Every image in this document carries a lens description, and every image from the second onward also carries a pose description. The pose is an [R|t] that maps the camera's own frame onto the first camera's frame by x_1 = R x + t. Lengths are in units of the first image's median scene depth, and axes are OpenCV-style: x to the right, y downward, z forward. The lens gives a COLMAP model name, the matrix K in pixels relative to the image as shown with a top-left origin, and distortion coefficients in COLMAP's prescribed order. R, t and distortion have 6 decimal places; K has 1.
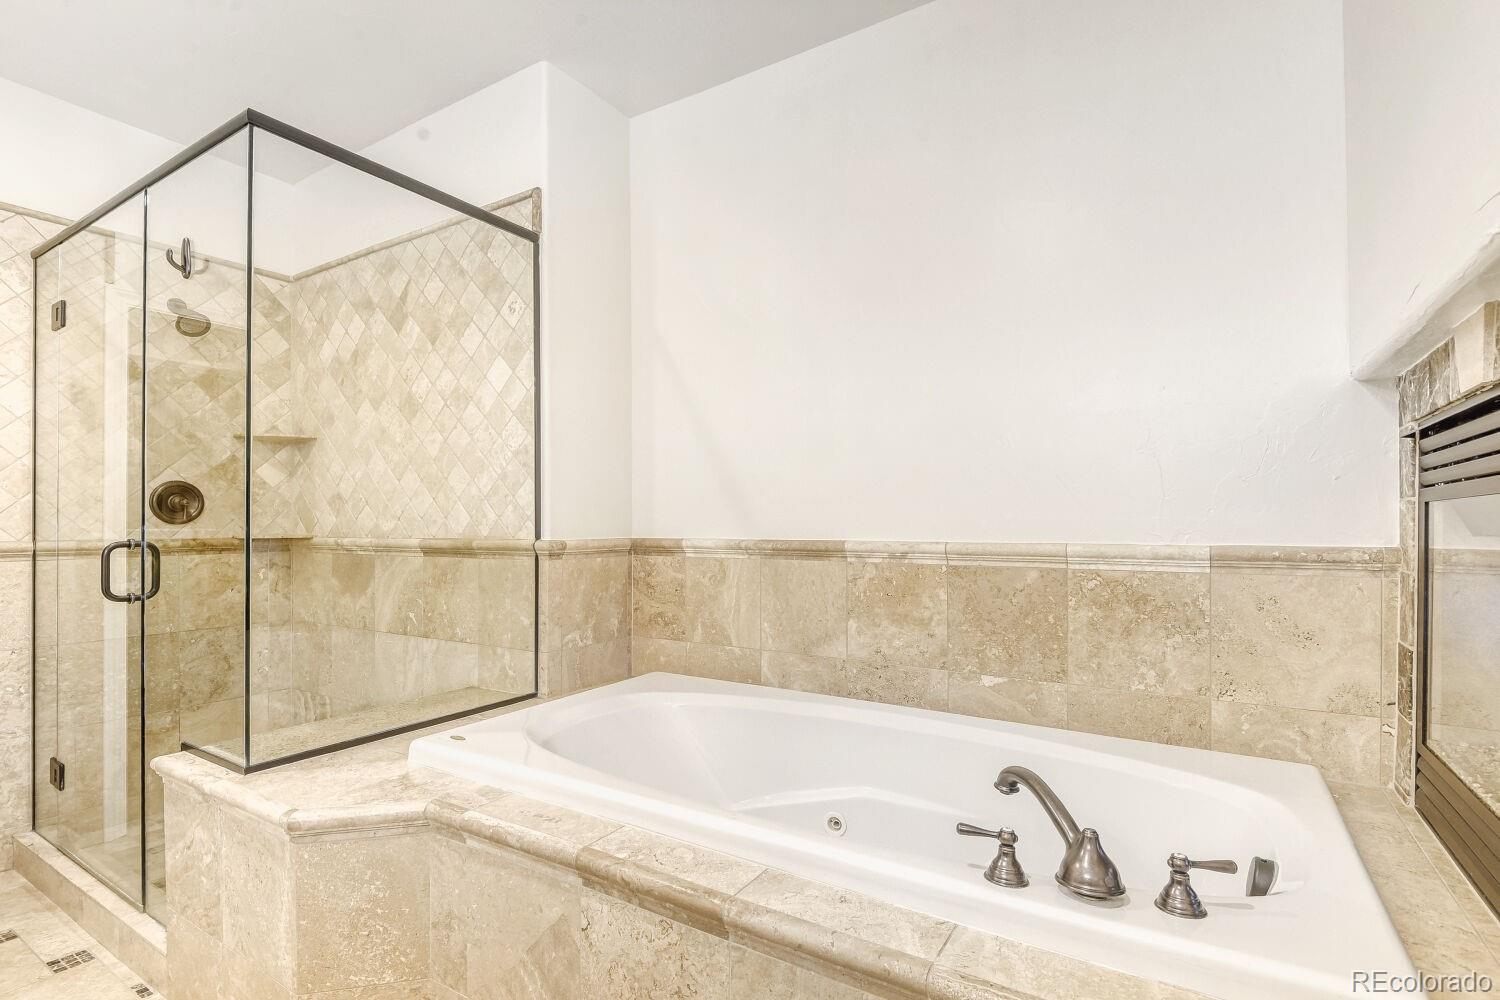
lens RADIAL K [[691.6, 0, 737.6], [0, 691.6, 516.4], [0, 0, 1]] dist [-0.011474, -0.000304]
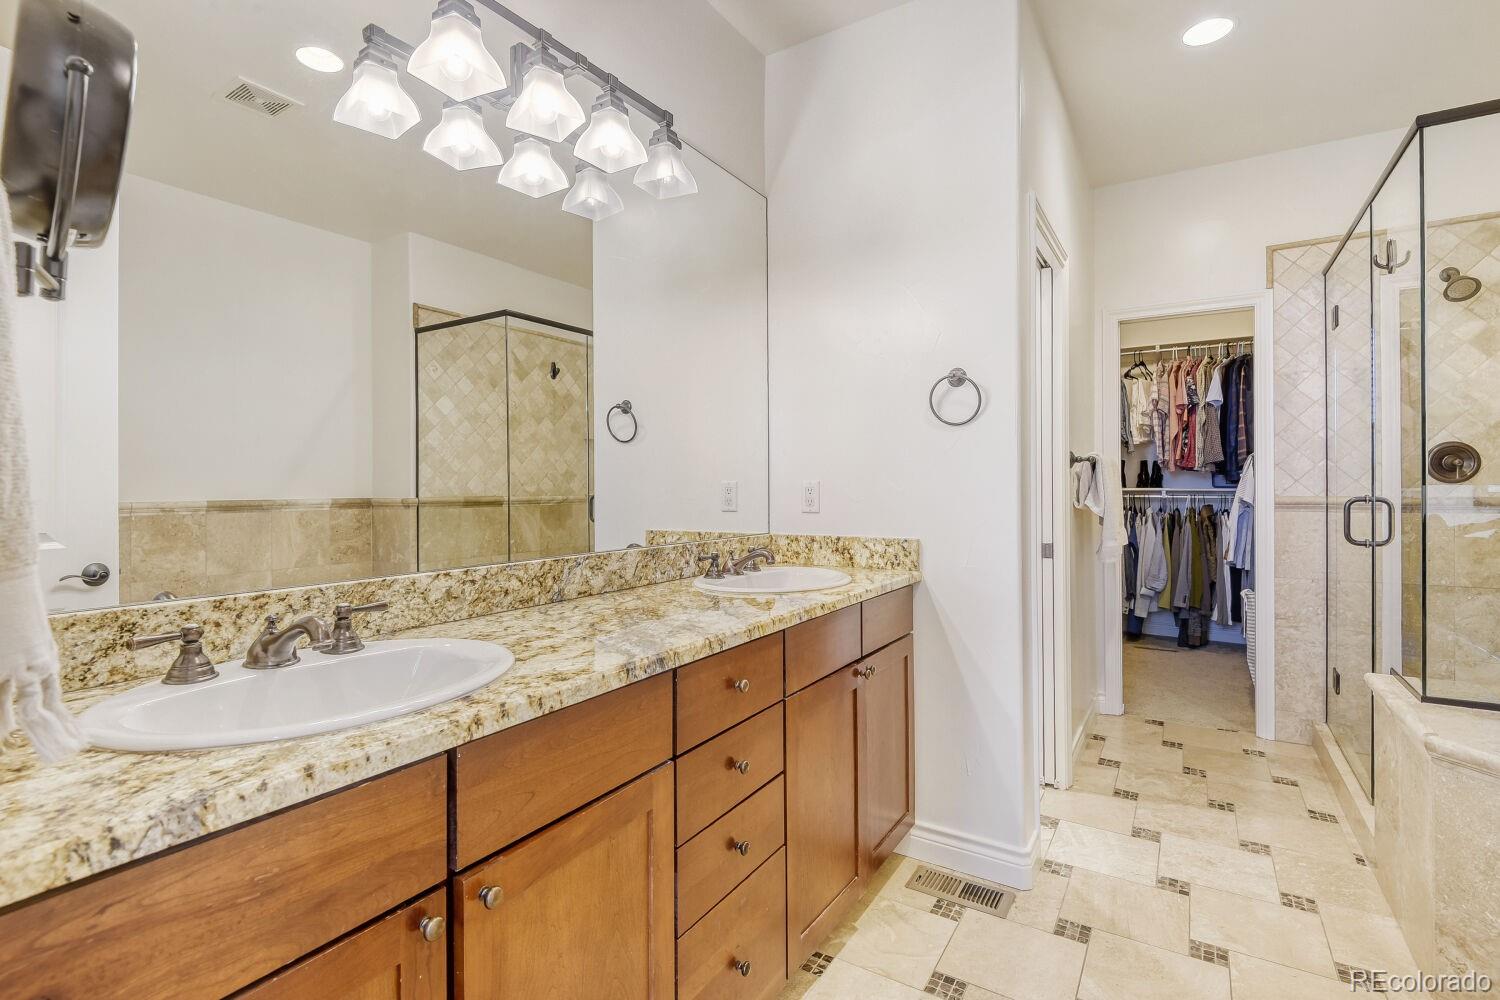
lens RADIAL K [[703.7, 0, 755.5], [0, 703.7, 495.1], [0, 0, 1]] dist [-0.001047, -0.000420]
pose [[-0.004730, 0.014691, -0.999881, 0.301211], [0.011491, 0.999827, 0.014636, 0.001633], [0.999923, -0.011420, -0.004898, -0.064413]]
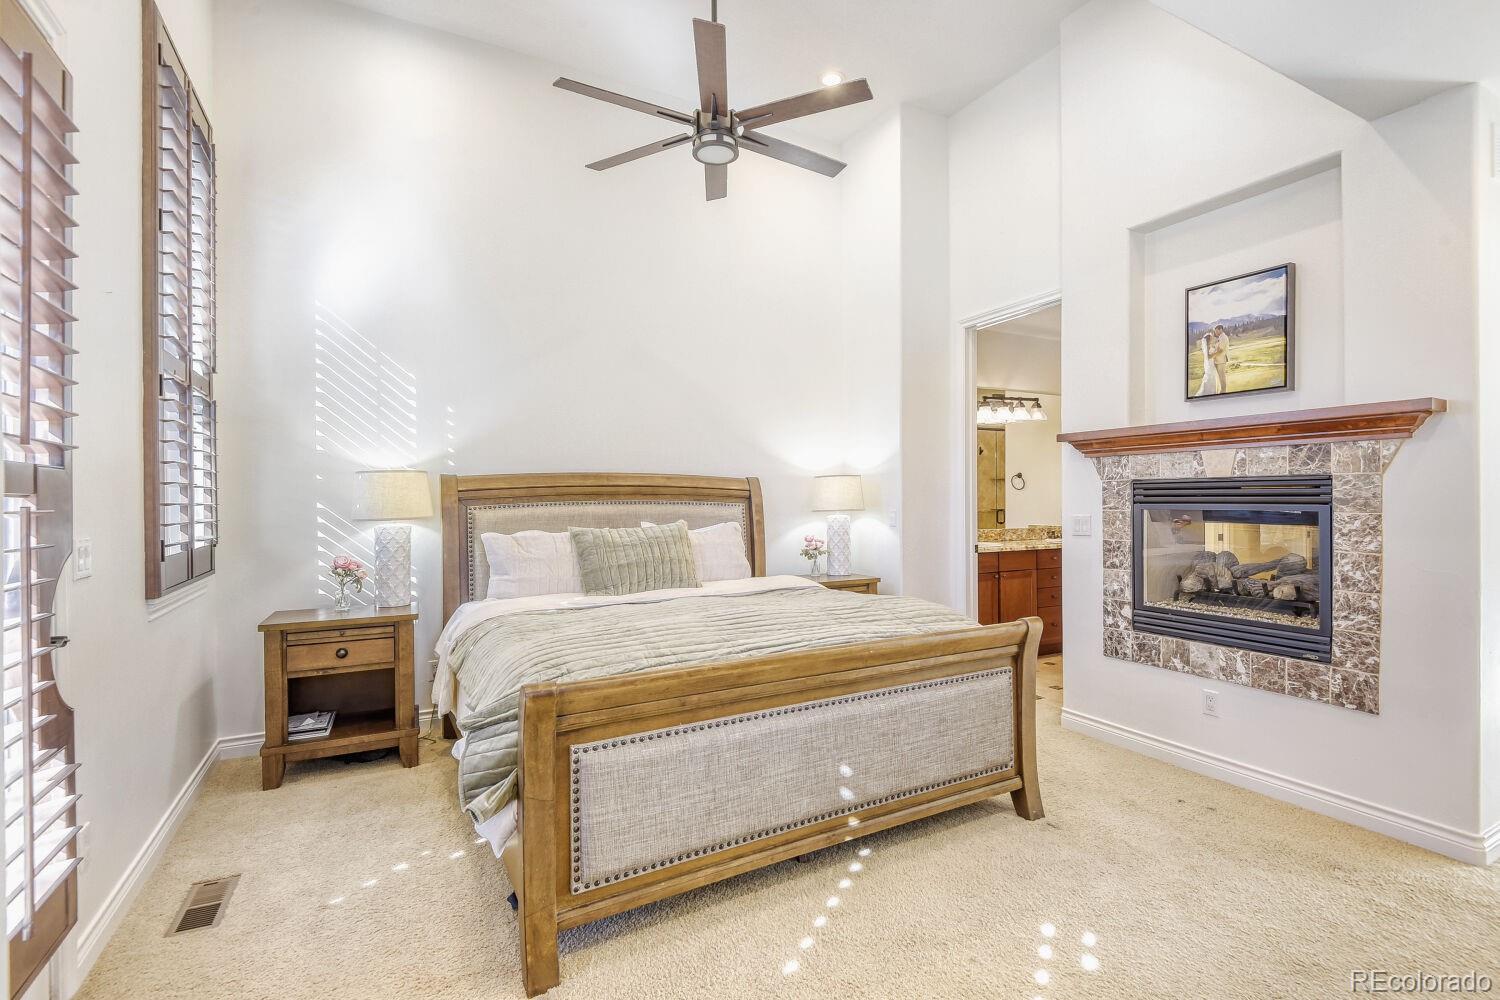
lens RADIAL K [[703.7, 0, 755.5], [0, 703.7, 495.1], [0, 0, 1]] dist [-0.001047, -0.000420]
pose [[-0.494579, 0.002531, -0.869129, 2.243171], [0.009888, 0.999947, -0.002715, -0.052129], [0.869077, -0.009936, -0.494578, 0.211358]]
